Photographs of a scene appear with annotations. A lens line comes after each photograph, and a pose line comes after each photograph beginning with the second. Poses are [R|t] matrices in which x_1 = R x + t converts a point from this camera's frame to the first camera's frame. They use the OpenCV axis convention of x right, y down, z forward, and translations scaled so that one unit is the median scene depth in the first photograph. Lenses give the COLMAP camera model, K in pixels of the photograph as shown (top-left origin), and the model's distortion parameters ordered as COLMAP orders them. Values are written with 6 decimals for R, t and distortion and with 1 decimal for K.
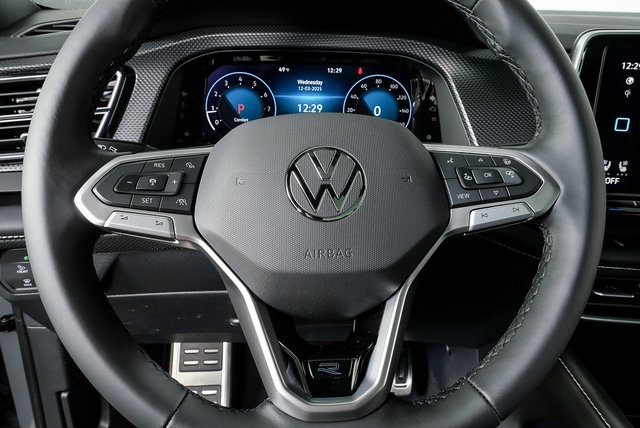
lens RADIAL K [[460.0, 0, 320.5], [0, 460.0, 216.5], [0, 0, 1]] dist [-0.023612, 0.009422]
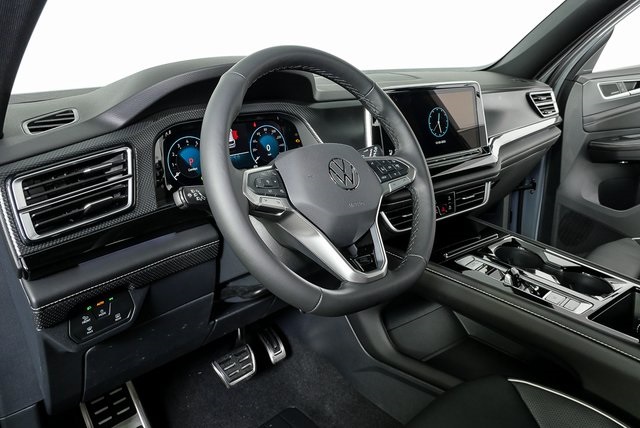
lens RADIAL K [[460.0, 0, 320.5], [0, 460.0, 216.5], [0, 0, 1]] dist [-0.023612, 0.009422]
pose [[0.755155, -0.252318, 0.605042, -0.905978], [0.306667, 0.951712, 0.014137, 0.032999], [-0.579393, 0.174871, 0.796068, -0.382750]]
